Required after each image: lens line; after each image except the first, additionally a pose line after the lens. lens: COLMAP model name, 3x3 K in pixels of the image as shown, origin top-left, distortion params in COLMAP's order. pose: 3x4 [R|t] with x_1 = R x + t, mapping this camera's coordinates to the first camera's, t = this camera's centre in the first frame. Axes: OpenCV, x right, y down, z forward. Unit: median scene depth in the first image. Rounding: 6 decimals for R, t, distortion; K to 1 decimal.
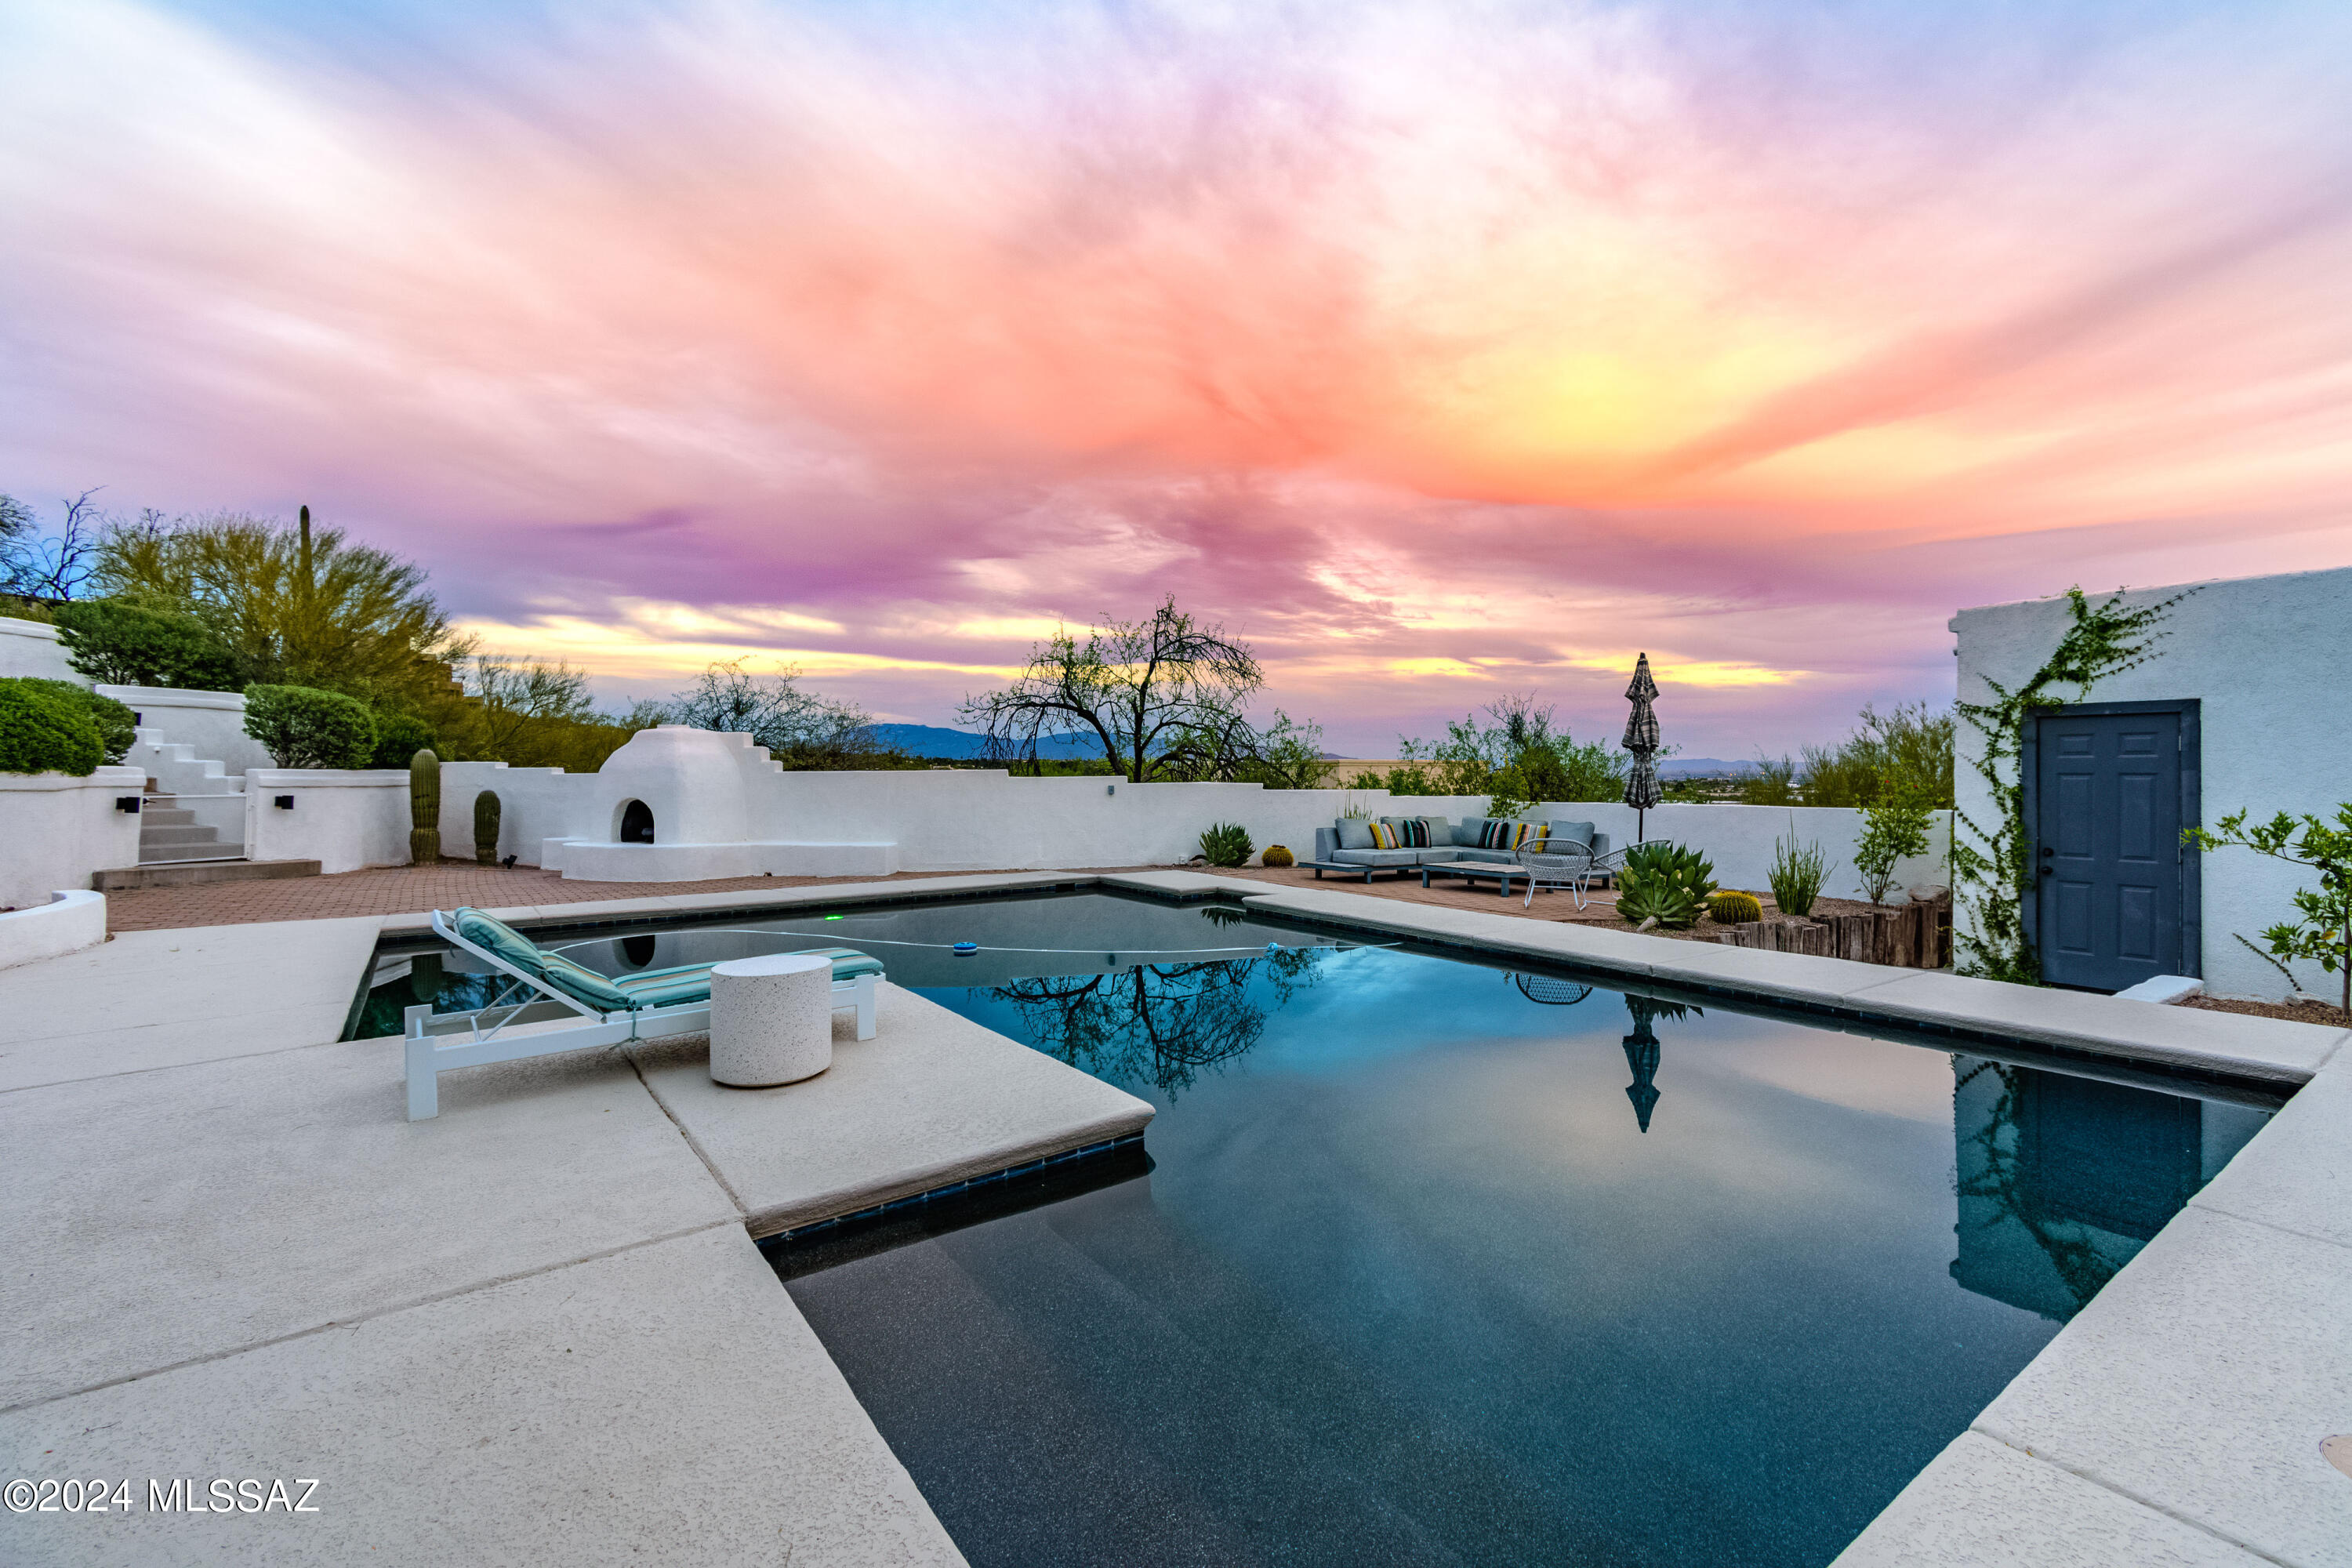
lens RADIAL K [[1046.8, 0, 1183.6], [0, 1046.8, 780.0], [0, 0, 1]] dist [0.001001, -0.000099]
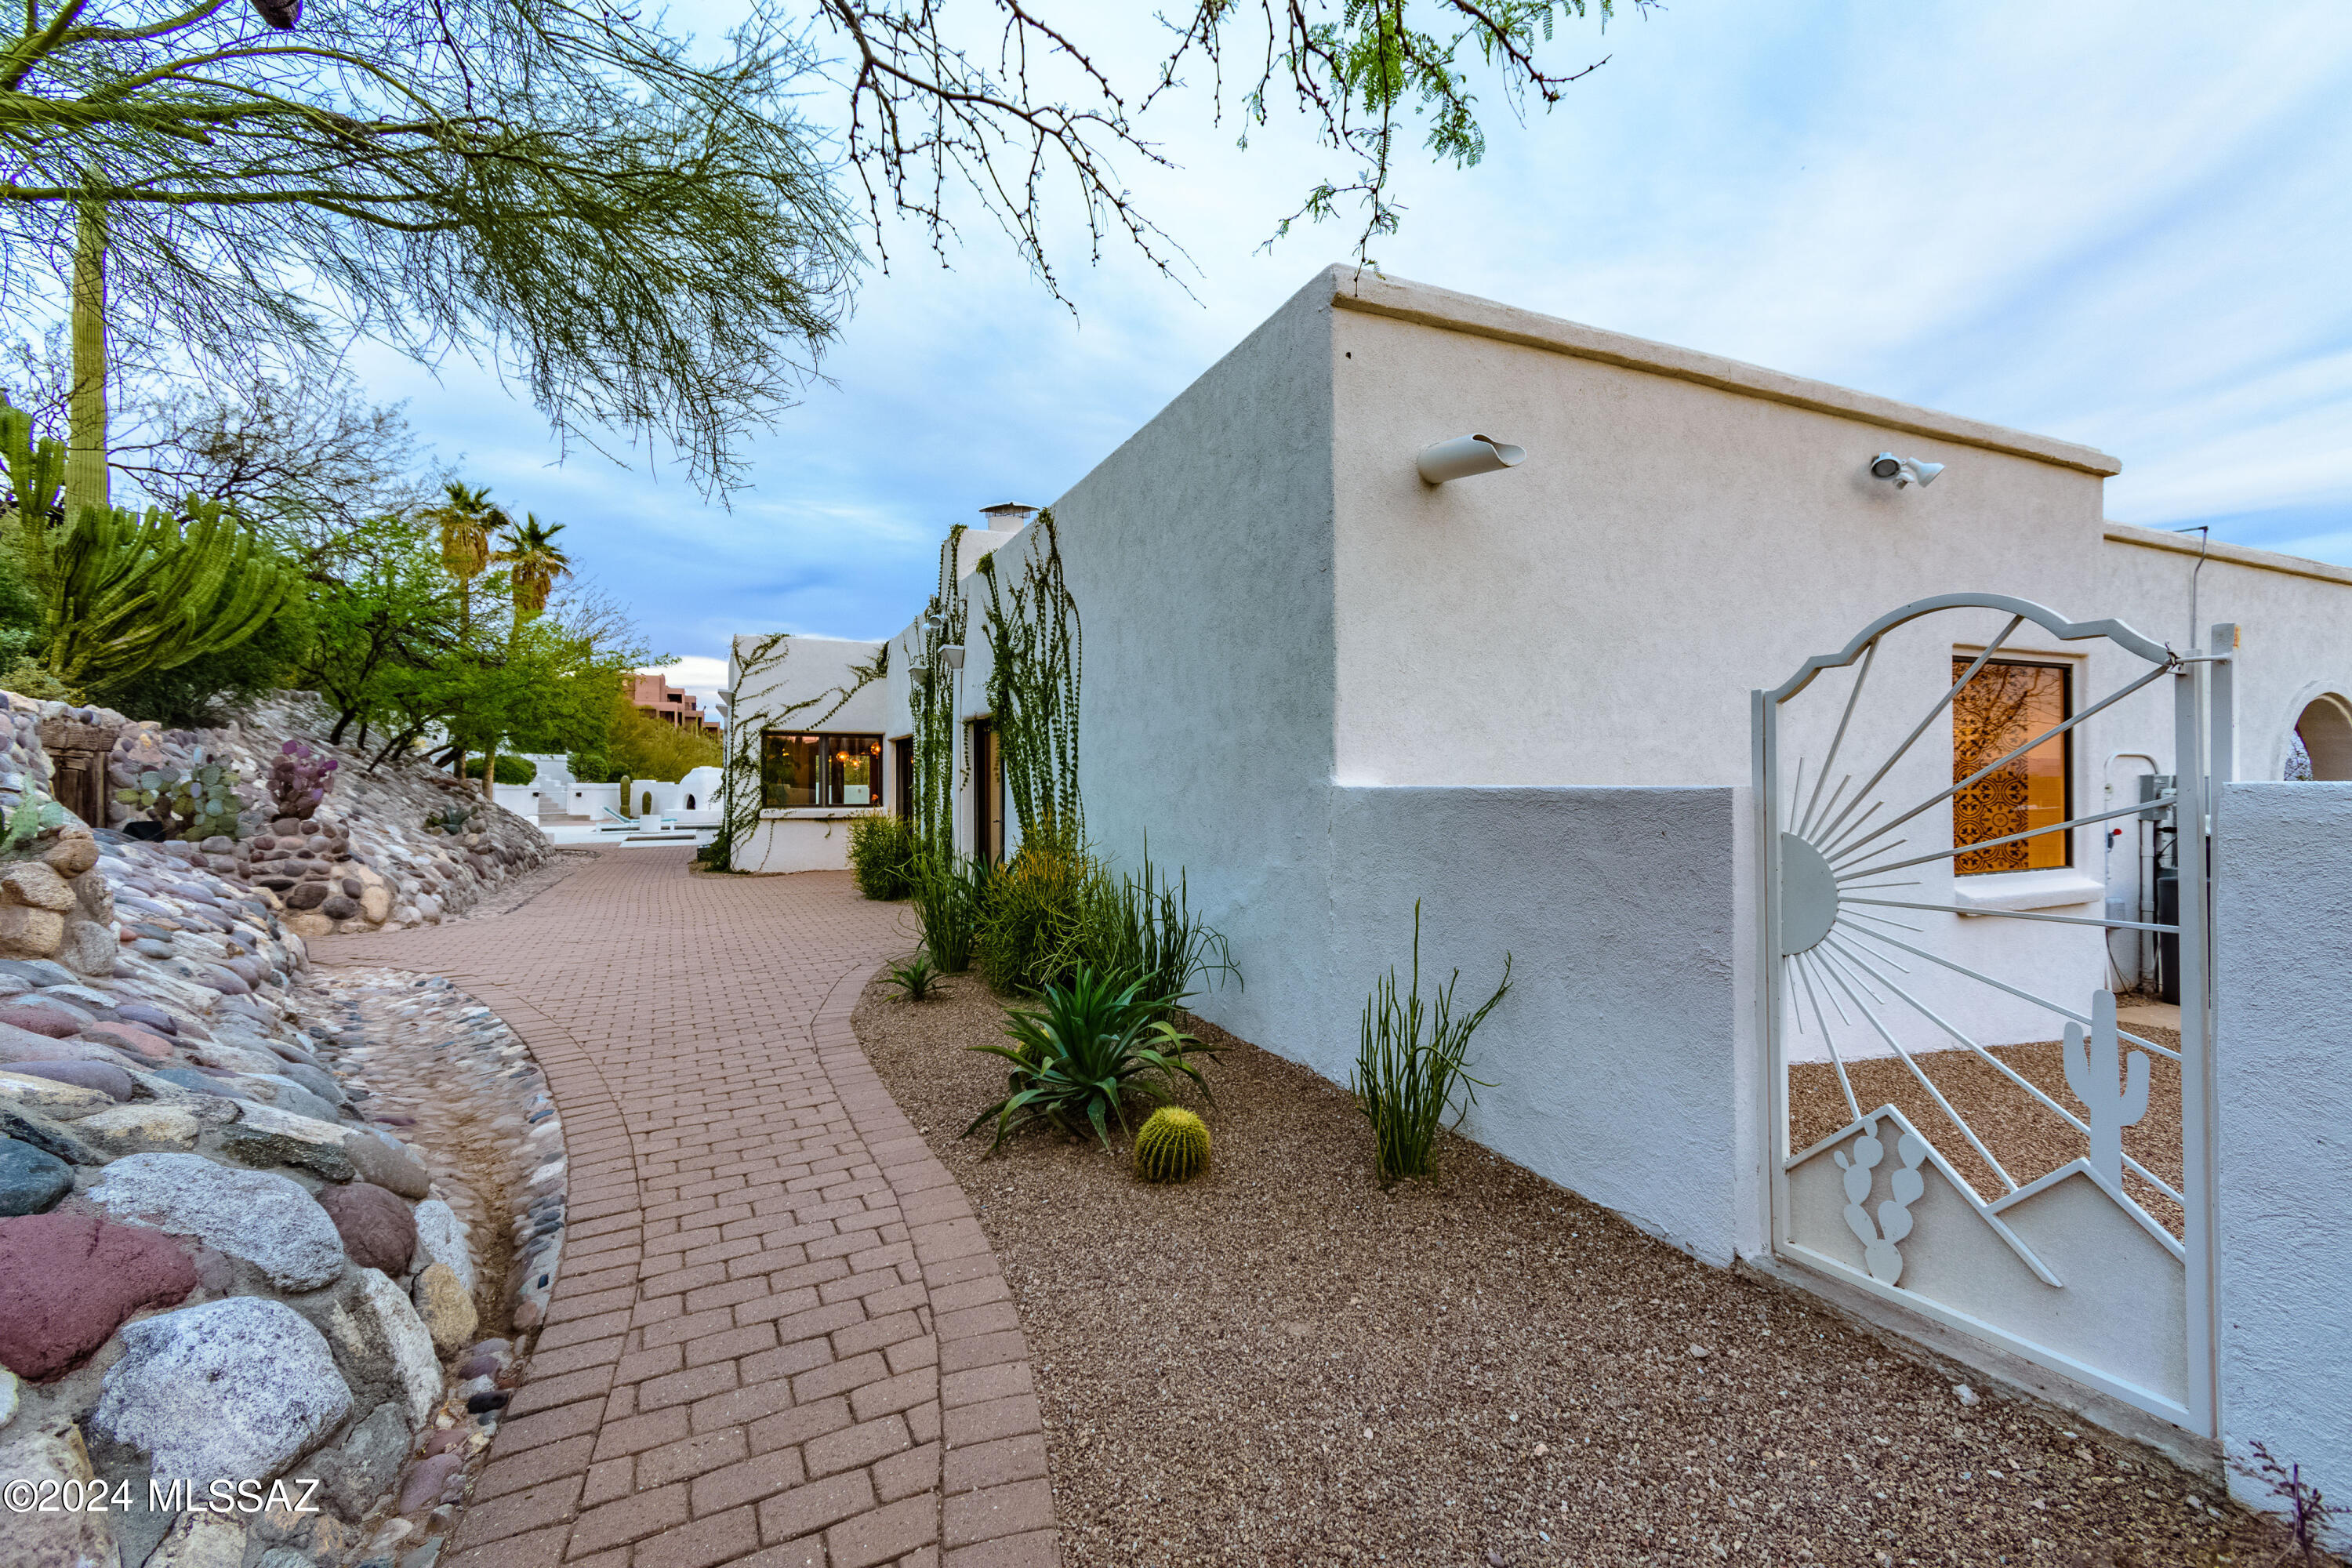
lens RADIAL K [[1046.8, 0, 1183.6], [0, 1046.8, 780.0], [0, 0, 1]] dist [0.001001, -0.000099]
pose [[0.983173, -0.001063, -0.182674, 1.234824], [-0.000690, 0.999954, -0.009533, 0.007184], [0.182676, 0.009498, 0.983127, -1.447607]]
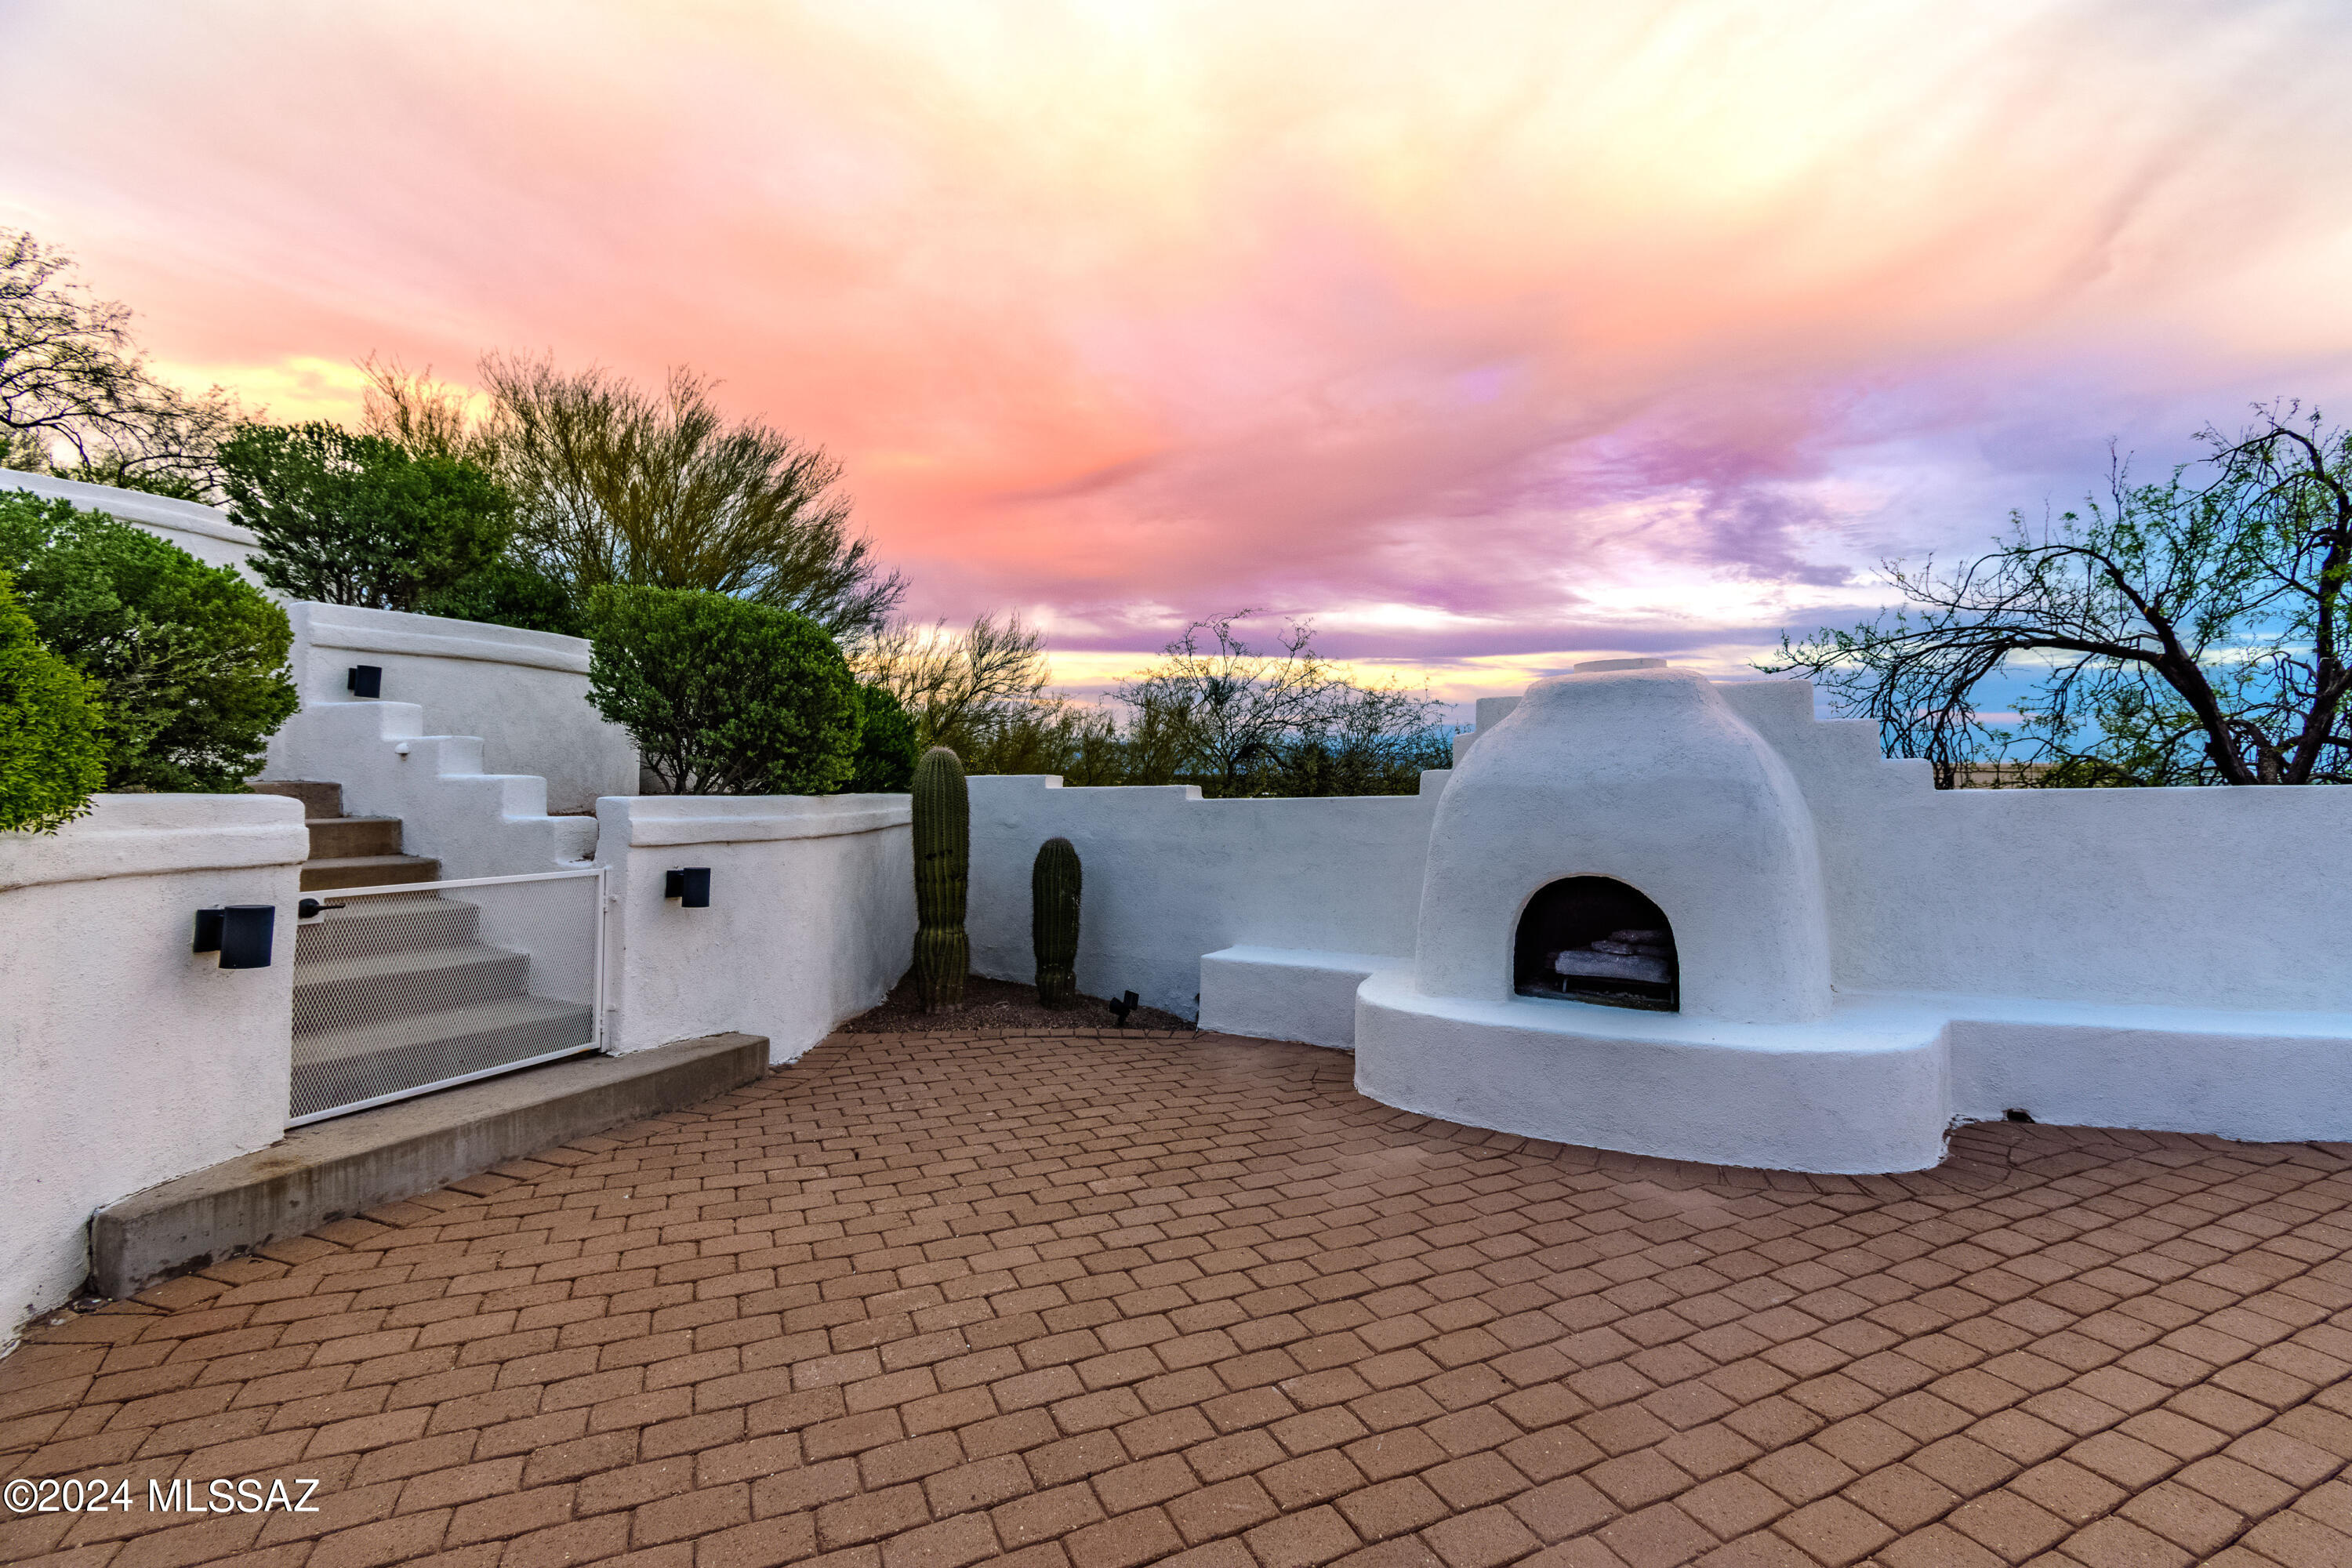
lens RADIAL K [[1034.3, 0, 1180.8], [0, 1034.3, 792.0], [0, 0, 1]] dist [0.003034, 0.000308]
pose [[0.980134, -0.007906, -0.198178, -0.587759], [0.007439, 0.999968, -0.003105, -0.008946], [0.198196, 0.001569, 0.980161, 0.647028]]
